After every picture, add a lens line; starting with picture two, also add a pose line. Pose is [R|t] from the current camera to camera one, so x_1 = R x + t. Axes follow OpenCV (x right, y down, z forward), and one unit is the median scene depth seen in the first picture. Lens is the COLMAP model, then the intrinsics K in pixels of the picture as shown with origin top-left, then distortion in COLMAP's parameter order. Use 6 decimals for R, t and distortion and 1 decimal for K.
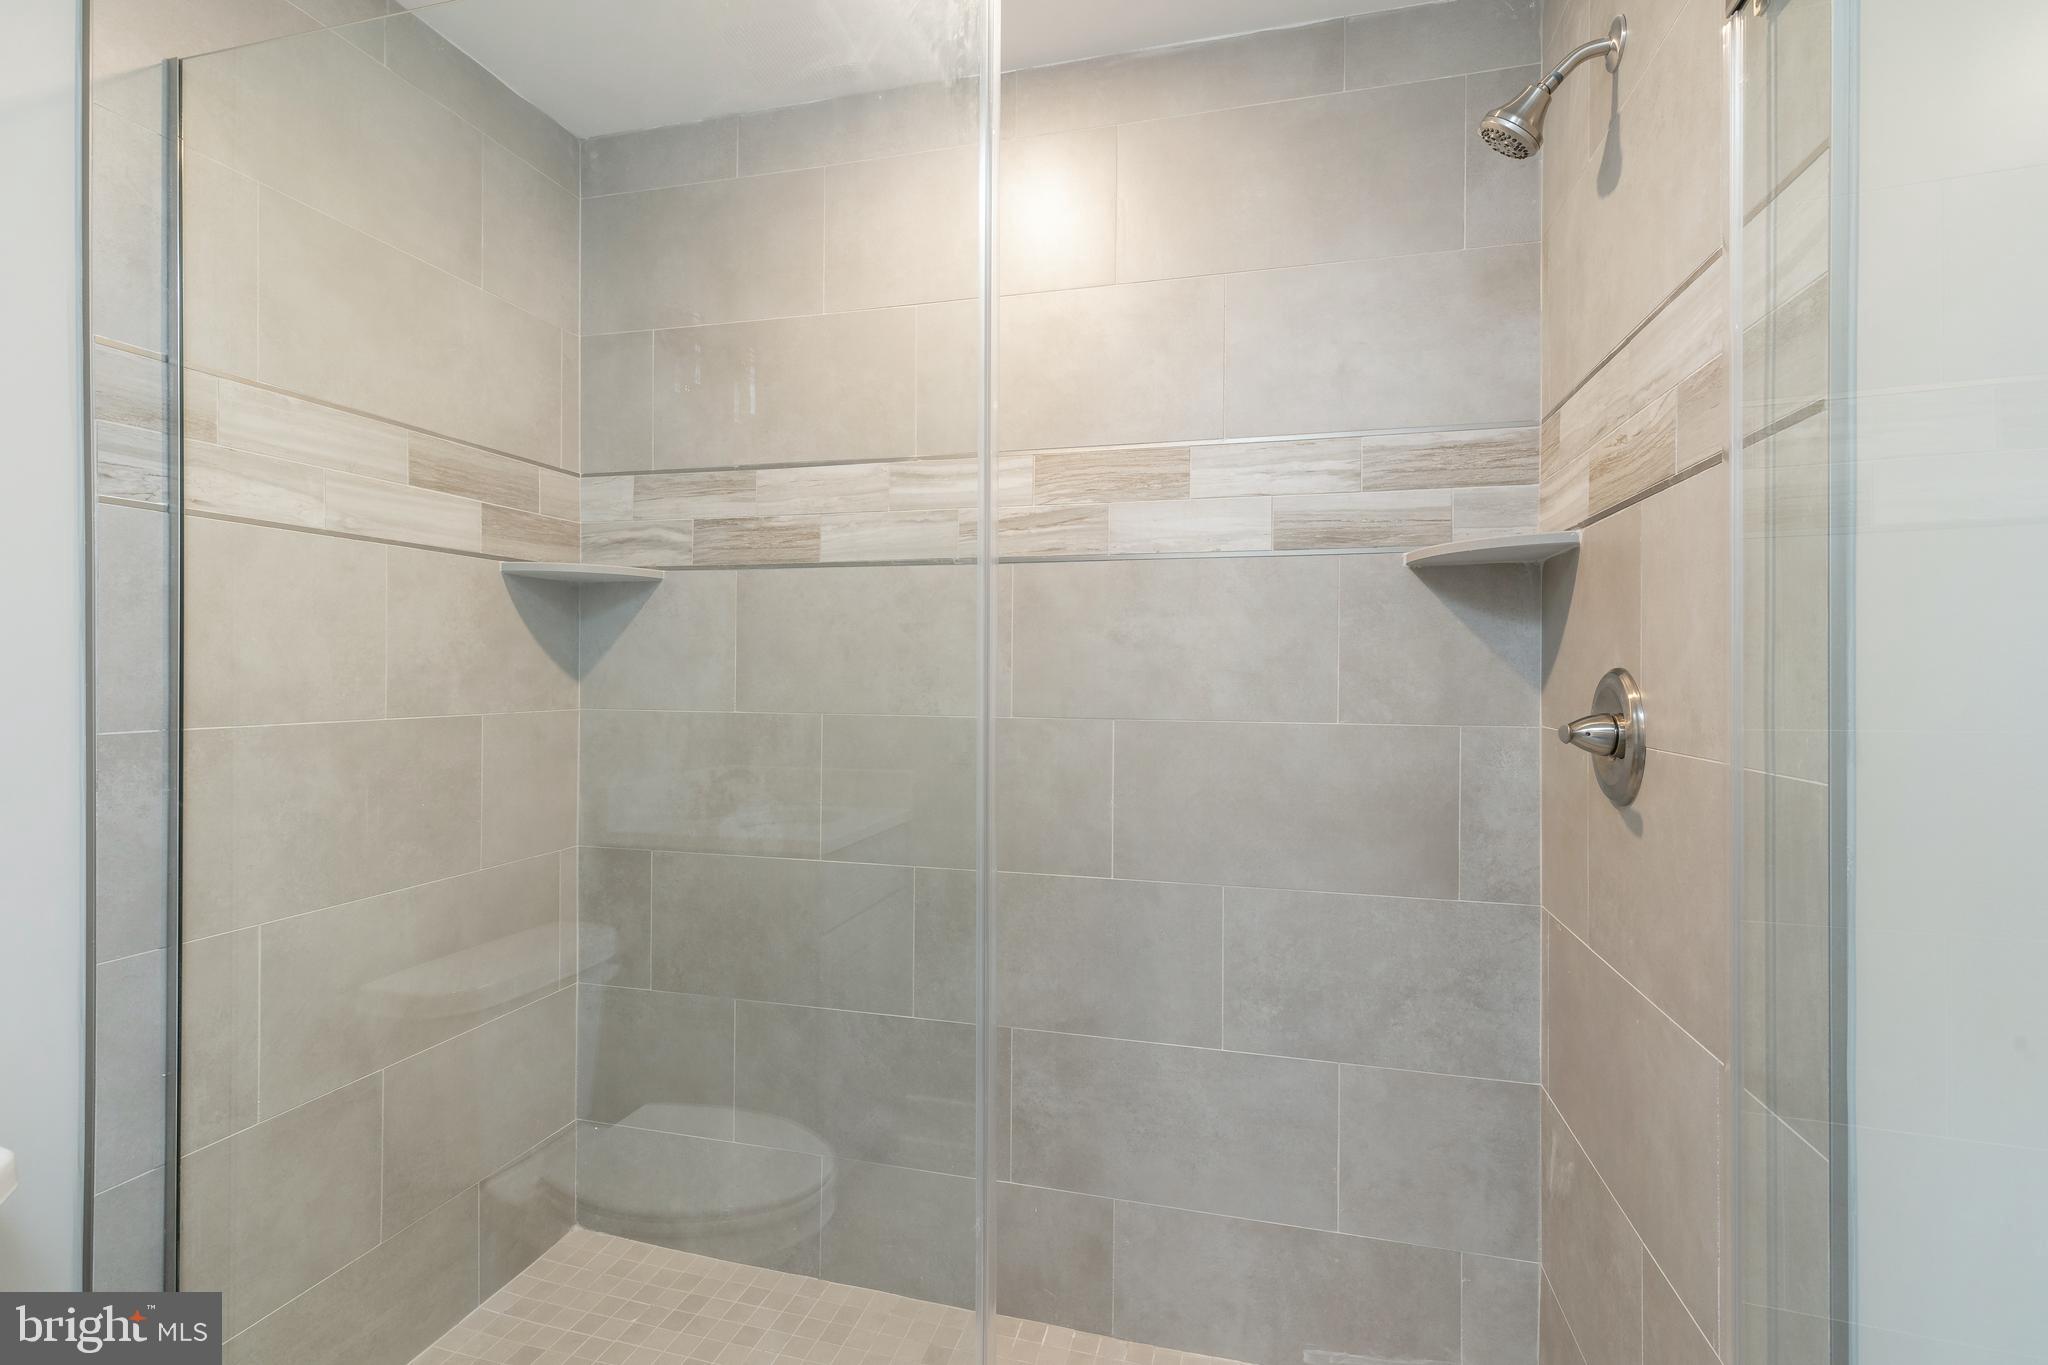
lens RADIAL K [[928.9, 0, 1020.7], [0, 928.9, 676.7], [0, 0, 1]] dist [0.008217, -0.001868]
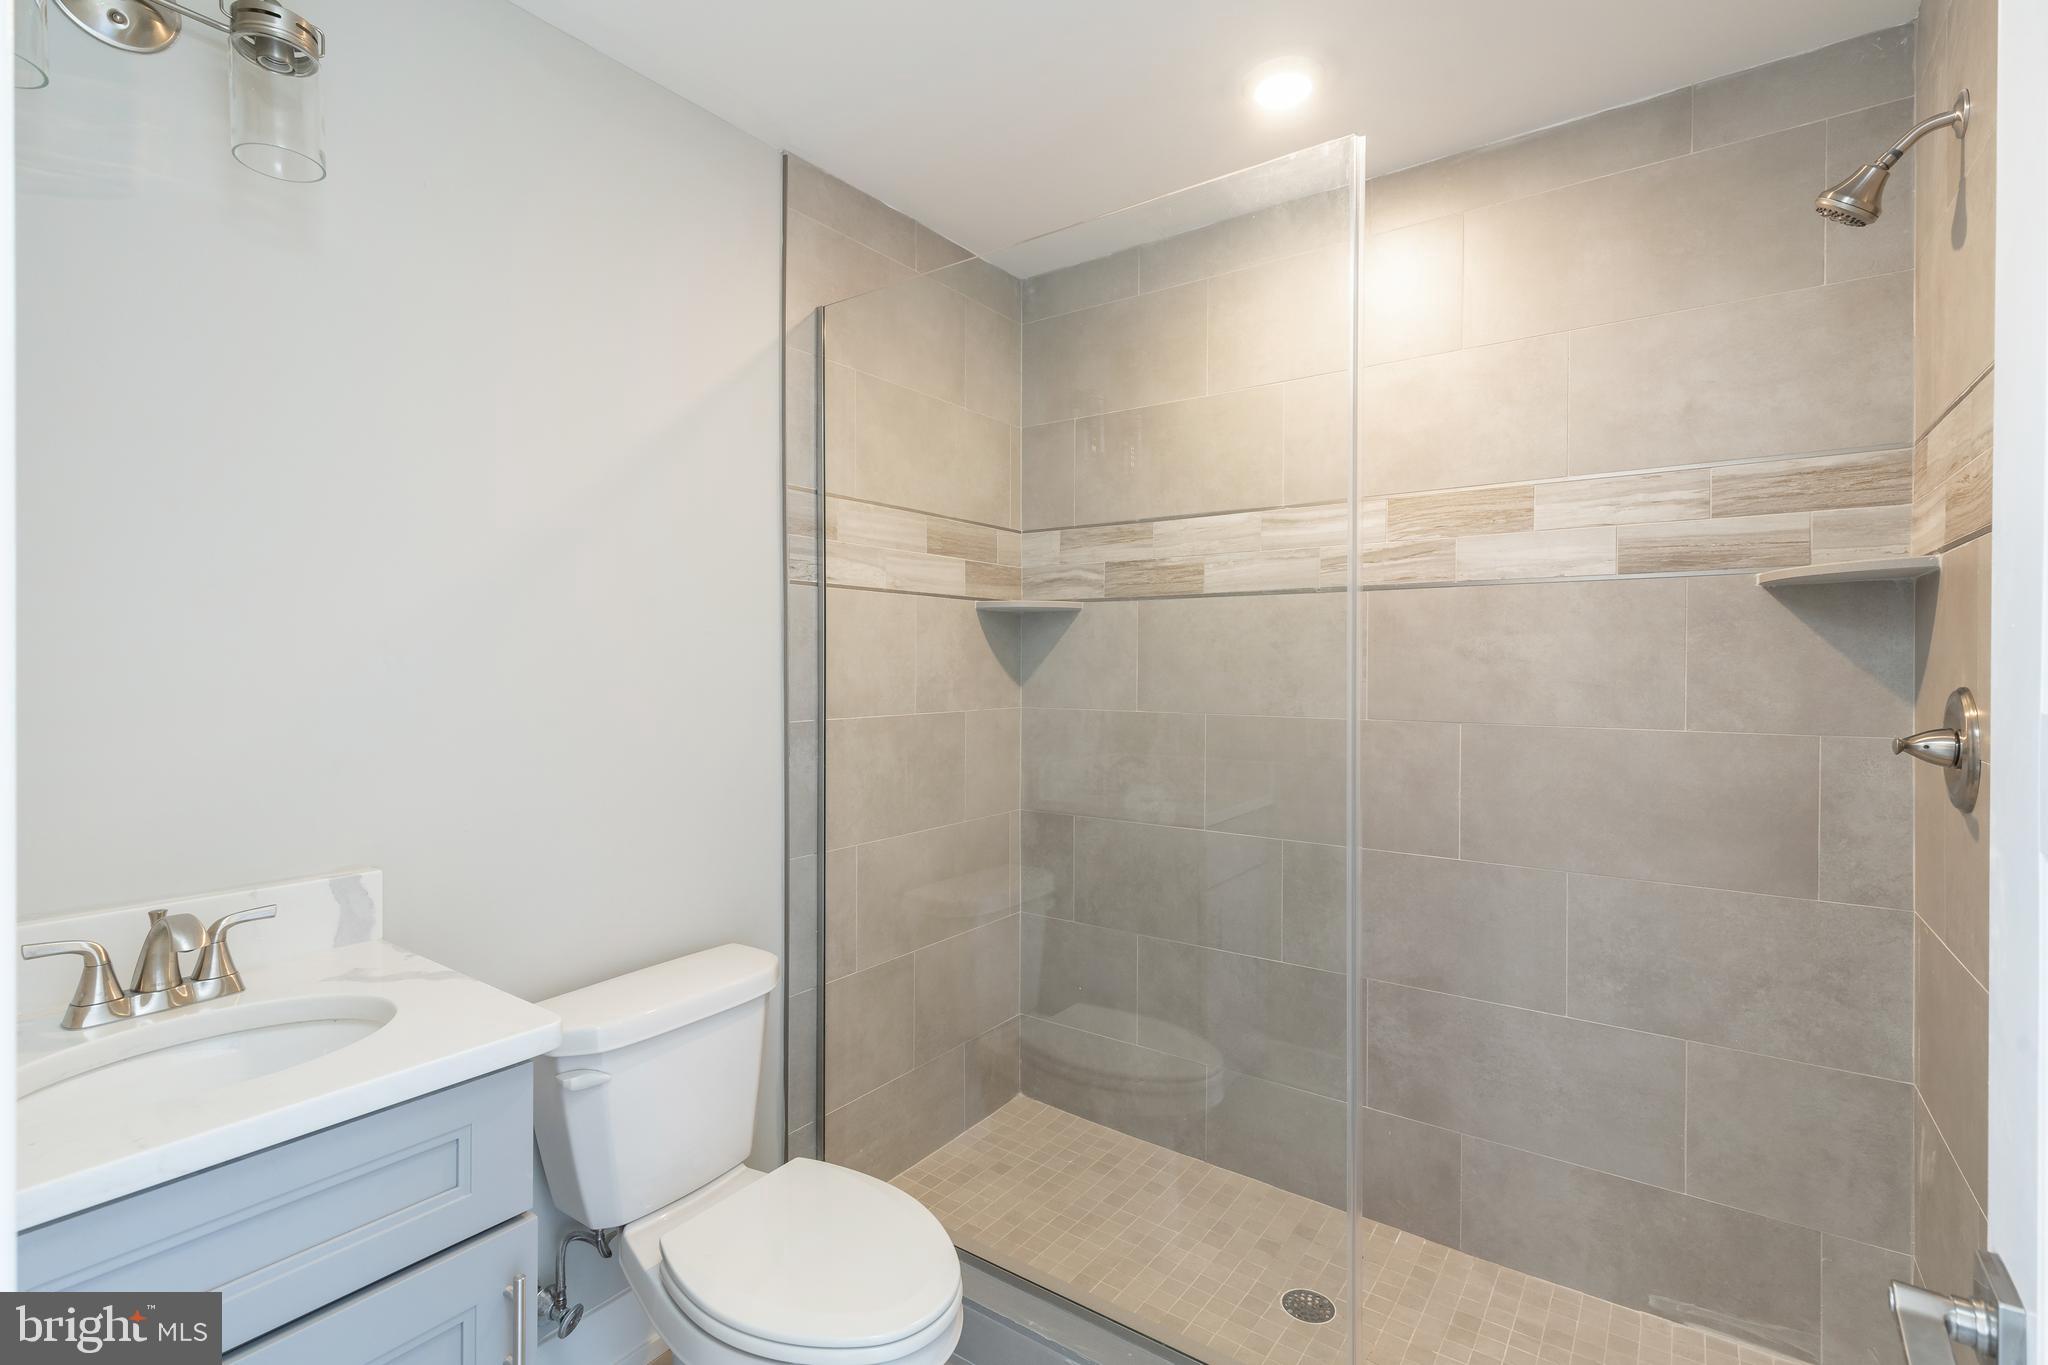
lens RADIAL K [[928.9, 0, 1029.5], [0, 928.9, 670.7], [0, 0, 1]] dist [0.008217, -0.001868]
pose [[0.940048, -0.000623, -0.341040, -0.010285], [0.001024, 0.999999, 0.000997, -0.022374], [0.341039, -0.001286, 0.940048, -0.293802]]
